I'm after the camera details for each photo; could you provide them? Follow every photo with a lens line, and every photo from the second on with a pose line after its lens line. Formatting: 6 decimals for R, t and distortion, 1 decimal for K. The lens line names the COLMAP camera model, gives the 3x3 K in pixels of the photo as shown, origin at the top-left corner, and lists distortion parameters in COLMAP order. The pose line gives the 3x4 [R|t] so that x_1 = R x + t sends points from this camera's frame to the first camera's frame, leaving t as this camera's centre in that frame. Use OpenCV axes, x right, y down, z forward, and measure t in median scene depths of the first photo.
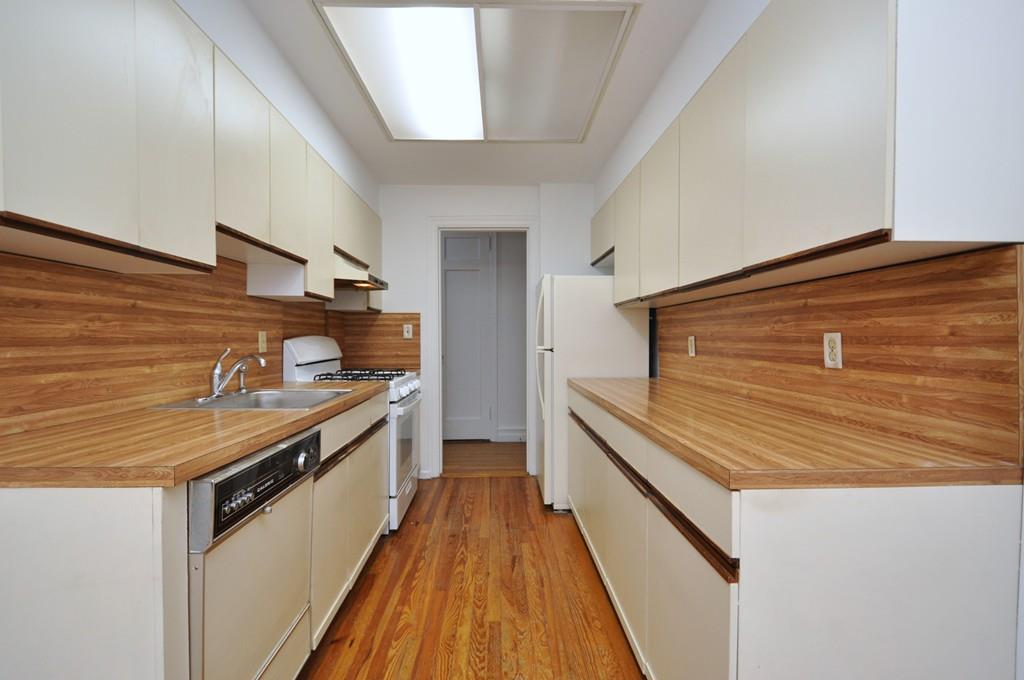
lens RADIAL K [[465.4, 0, 512.1], [0, 465.4, 352.8], [0, 0, 1]] dist [0.002642, -0.000361]
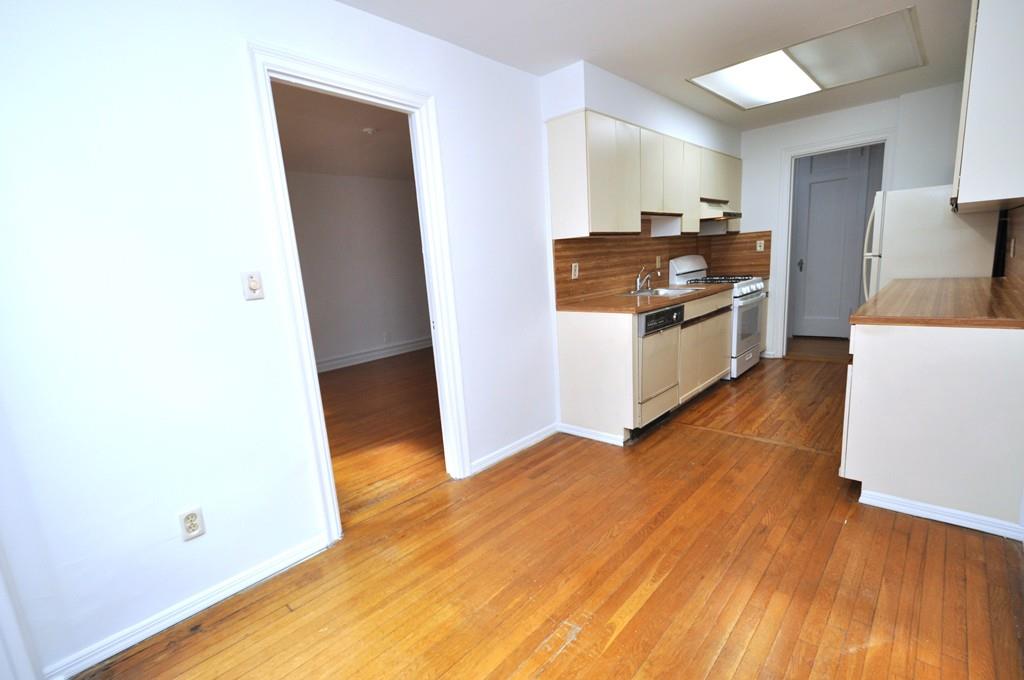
lens RADIAL K [[465.4, 0, 512.1], [0, 465.4, 352.8], [0, 0, 1]] dist [0.002642, -0.000361]
pose [[0.708039, 0.089635, -0.700462, 0.356260], [0.047605, 0.983597, 0.173987, -0.018499], [0.704567, -0.156535, 0.692157, -0.699680]]
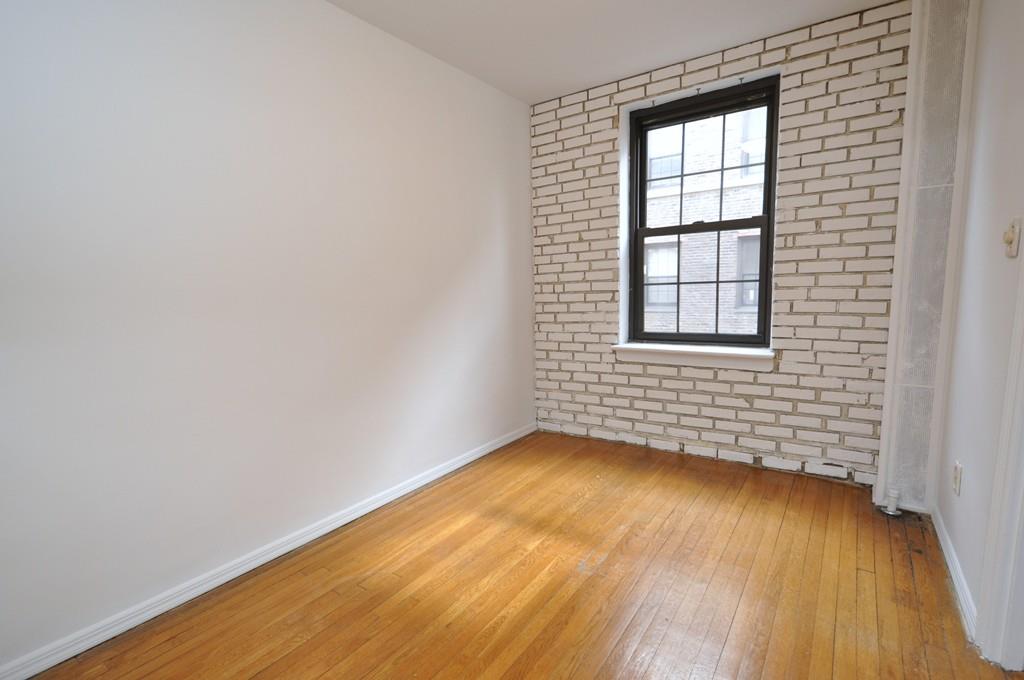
lens RADIAL K [[480.9, 0, 514.3], [0, 480.9, 350.9], [0, 0, 1]] dist [0.007583, -0.001301]
pose [[-0.795668, -0.058914, 0.602861, -0.381456], [0.046569, 0.986364, 0.157854, -0.000029], [-0.603940, 0.153674, -0.782074, 0.396383]]
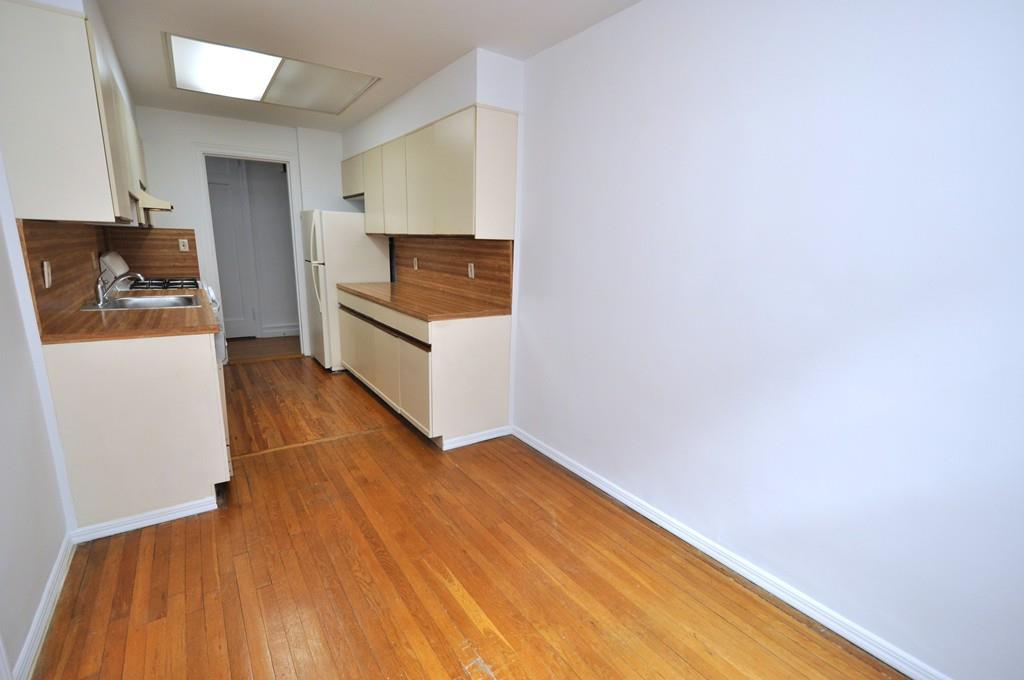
lens RADIAL K [[465.4, 0, 512.1], [0, 465.4, 352.8], [0, 0, 1]] dist [0.002642, -0.000361]
pose [[0.846043, -0.098519, 0.523933, -0.261015], [-0.013495, 0.978504, 0.205787, -0.053188], [-0.532945, -0.181174, 0.826526, -0.709815]]
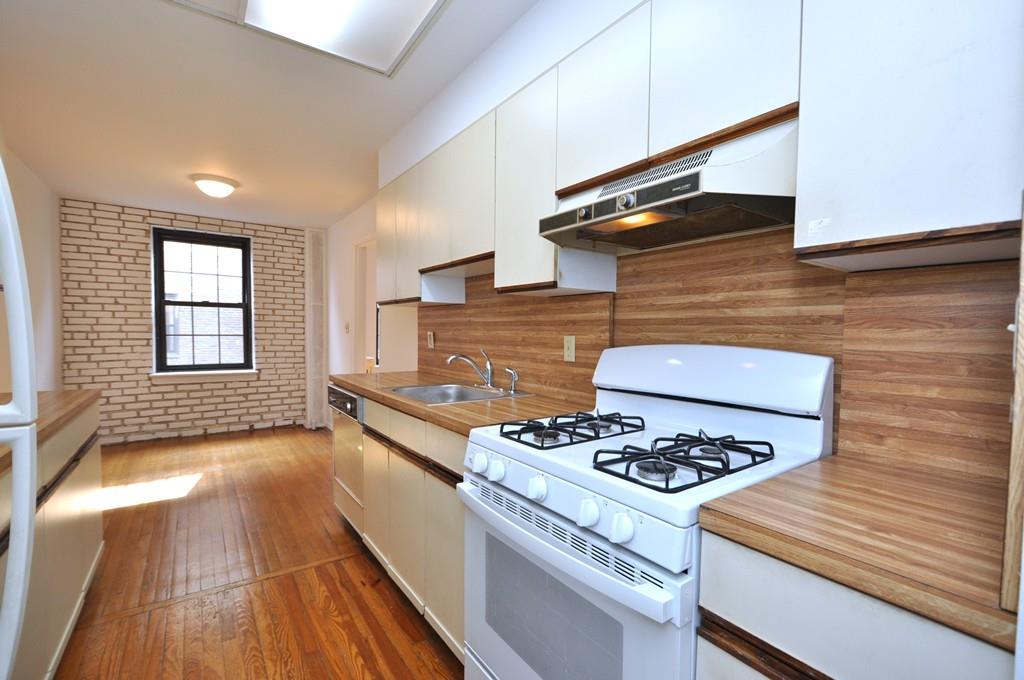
lens RADIAL K [[447.1, 0, 509.9], [0, 447.1, 352.3], [0, 0, 1]] dist [0.016954, -0.009629]
pose [[-0.836157, 0.011203, -0.548375, -0.014544], [-0.032778, 0.996984, 0.070348, -0.069193], [0.547509, 0.076797, -0.833268, 1.610122]]
